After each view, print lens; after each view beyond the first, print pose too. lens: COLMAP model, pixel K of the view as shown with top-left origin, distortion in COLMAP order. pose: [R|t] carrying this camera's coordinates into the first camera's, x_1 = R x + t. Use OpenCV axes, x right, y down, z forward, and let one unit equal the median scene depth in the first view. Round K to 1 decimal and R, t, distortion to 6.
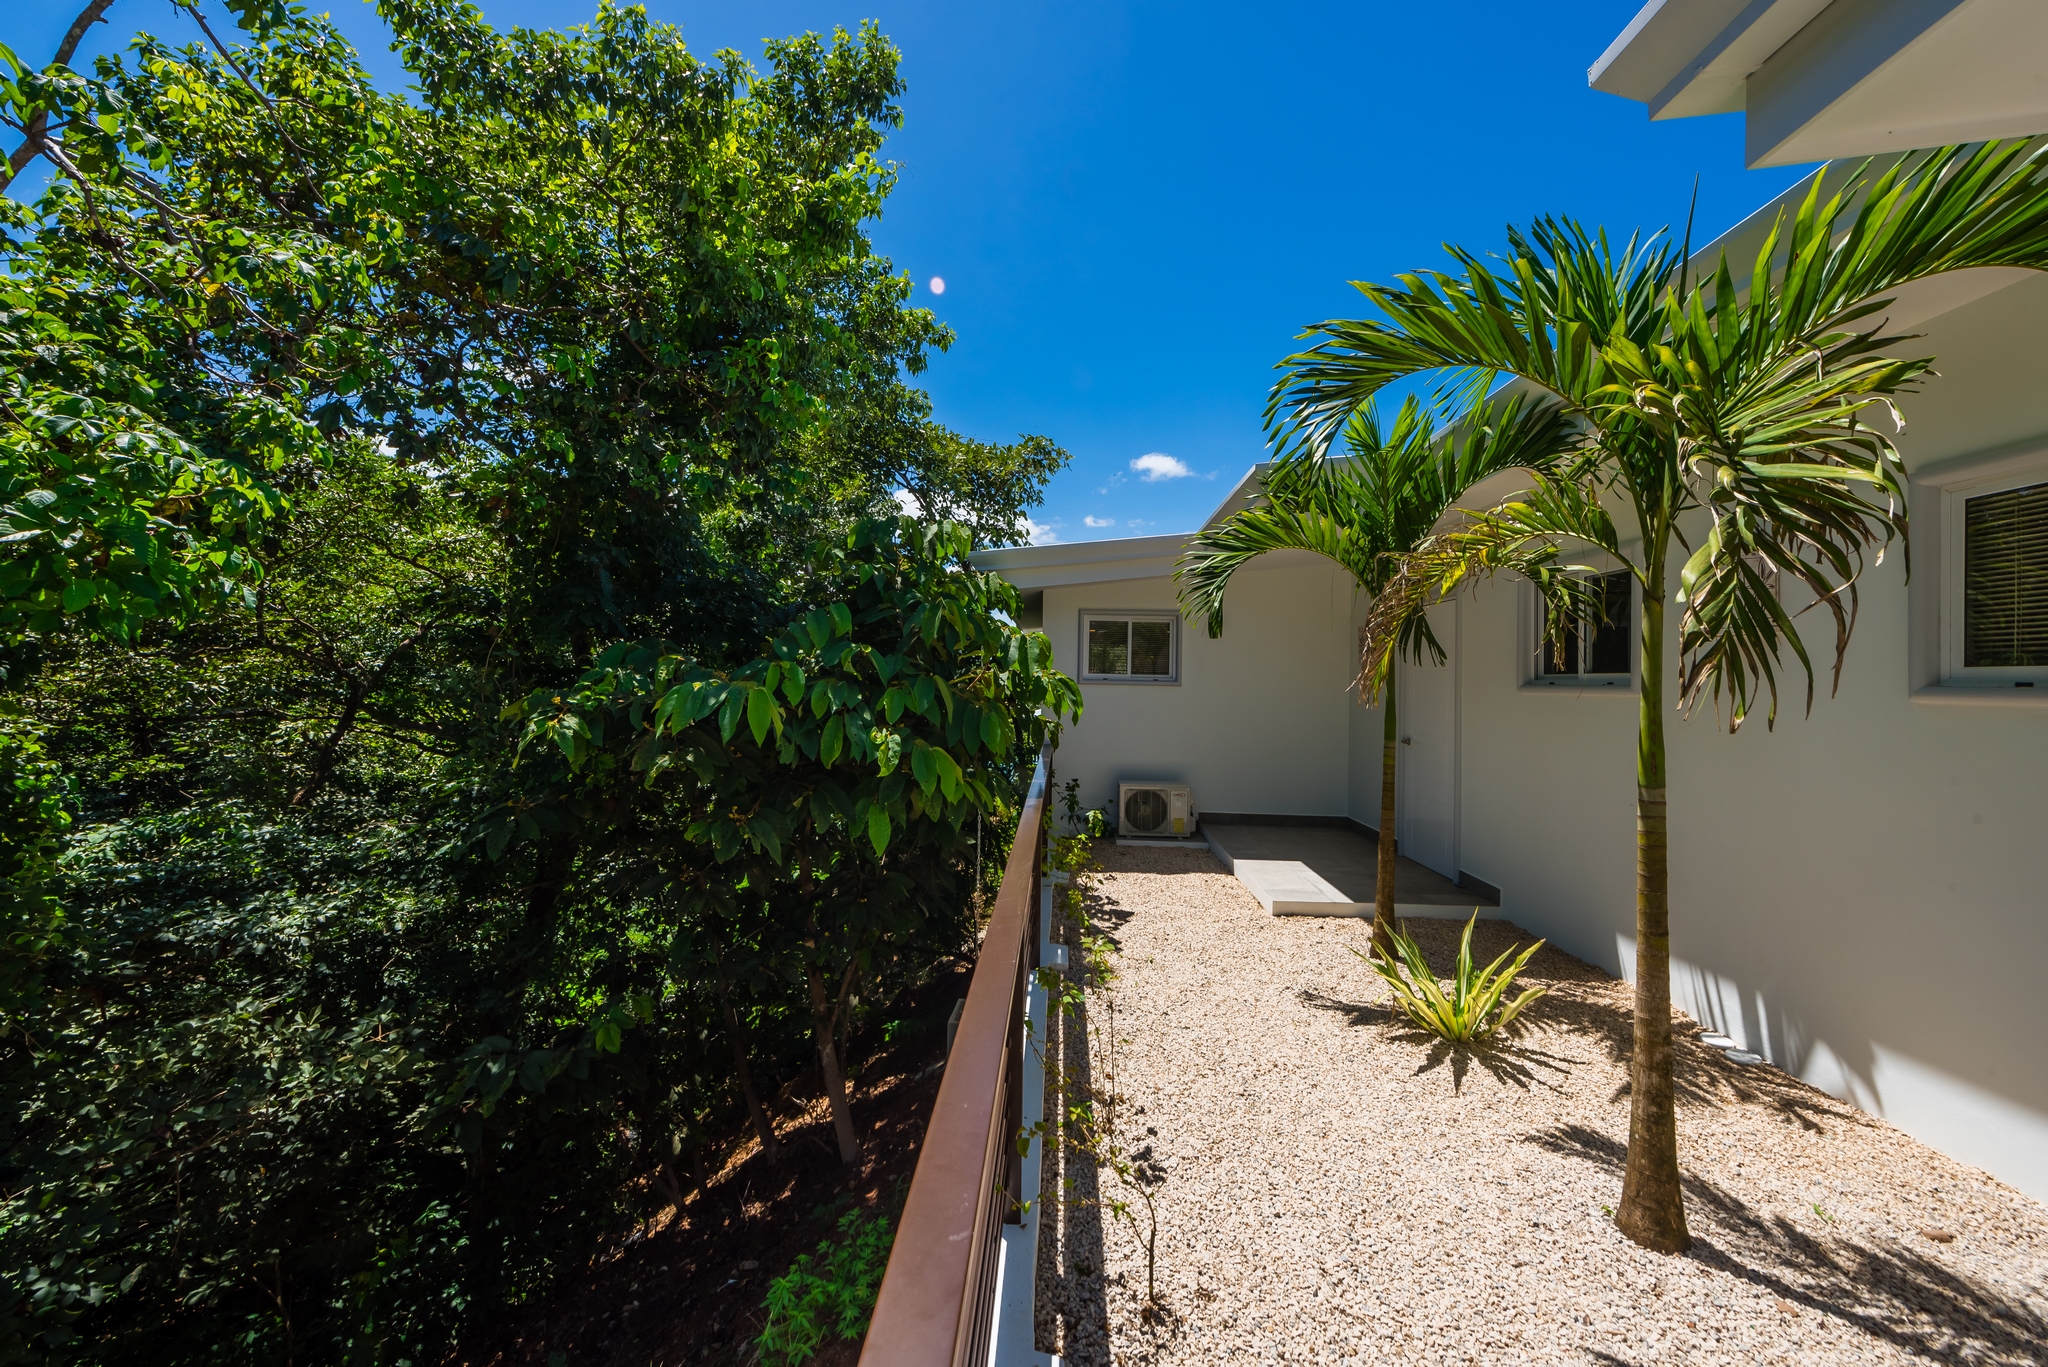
lens RADIAL K [[813.8, 0, 1029.6], [0, 813.8, 691.0], [0, 0, 1]] dist [0.013644, 0.000210]
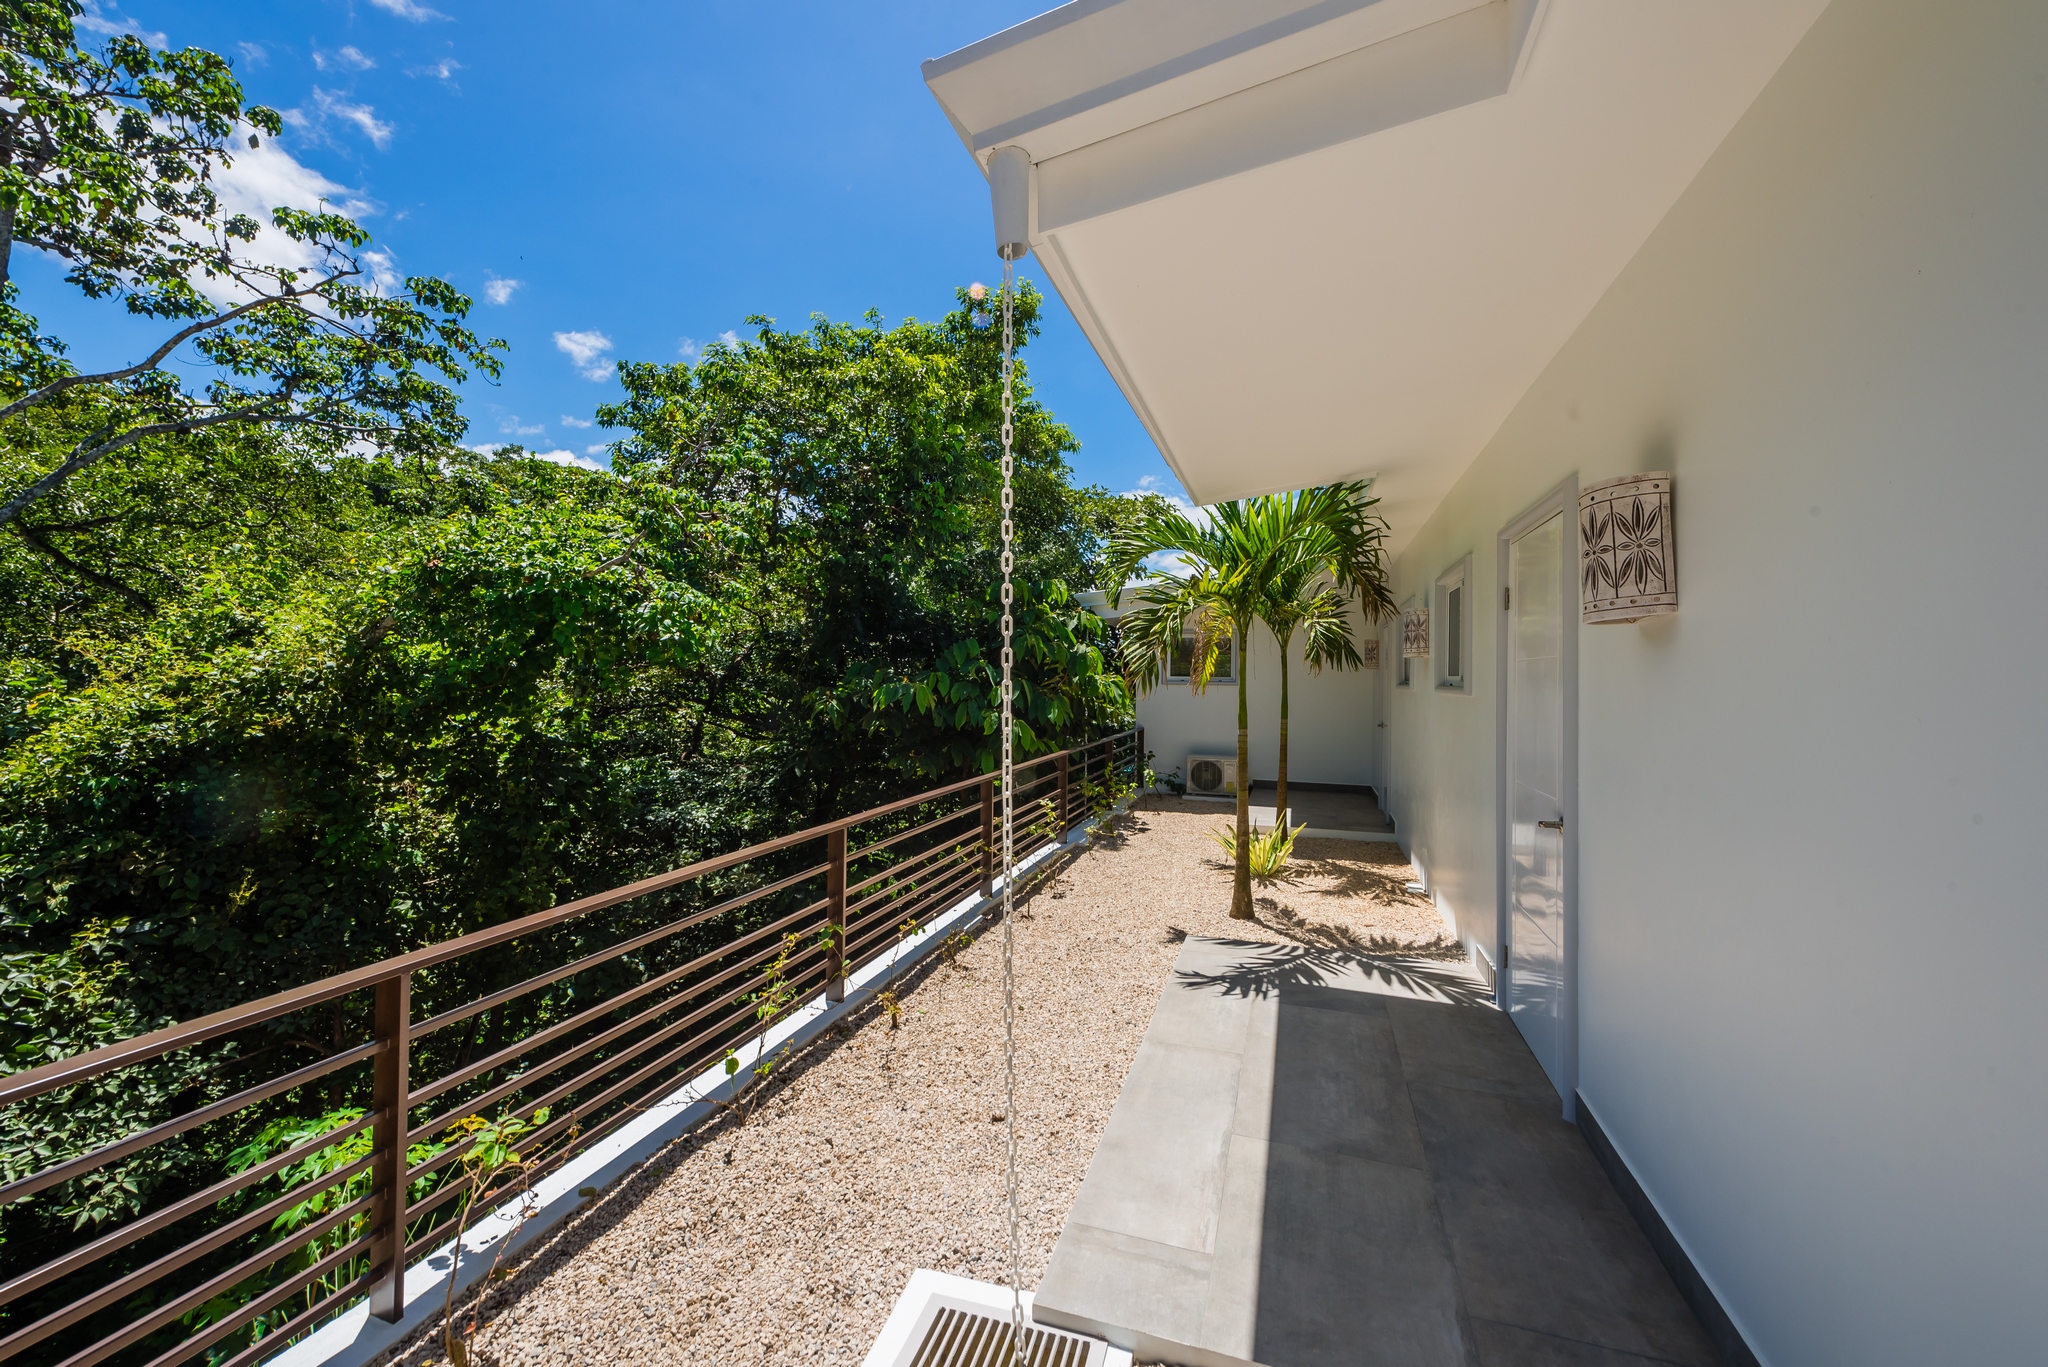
lens RADIAL K [[813.8, 0, 1021.4], [0, 813.8, 680.1], [0, 0, 1]] dist [0.013644, 0.000210]
pose [[0.958181, -0.004287, -0.286130, 0.405820], [0.000937, 0.999929, -0.011844, 0.002218], [0.286161, 0.011080, 0.958118, -0.707888]]
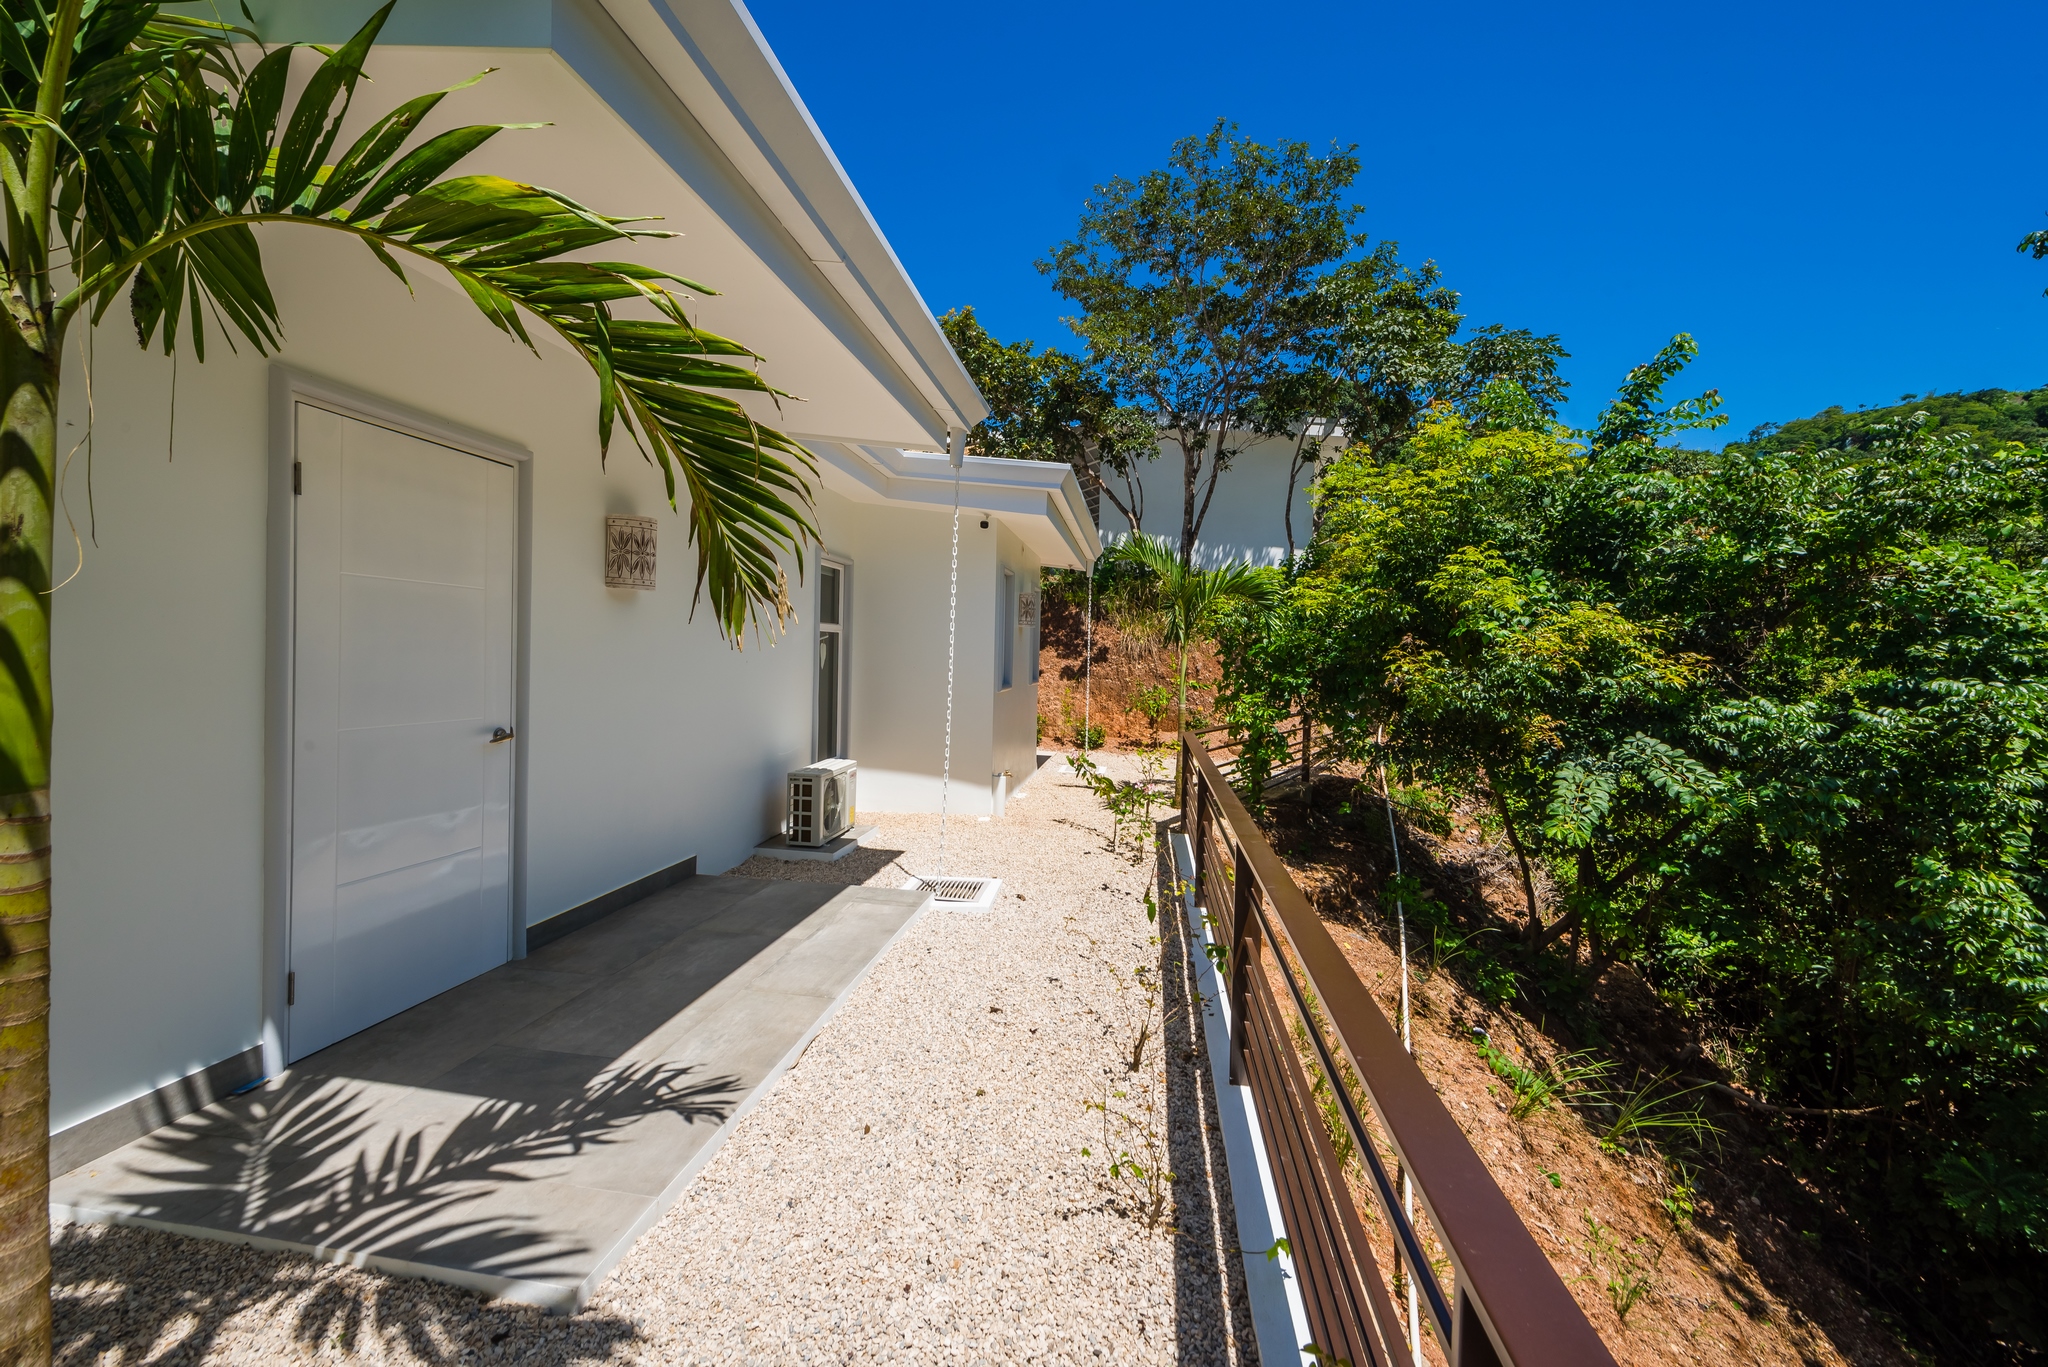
lens RADIAL K [[813.8, 0, 1025.7], [0, 813.8, 679.7], [0, 0, 1]] dist [0.013644, 0.000210]
pose [[-0.994468, -0.033066, 0.099699, 0.057861], [-0.030437, 0.999151, 0.027778, 0.023471], [-0.100533, 0.024590, -0.994630, 0.796225]]
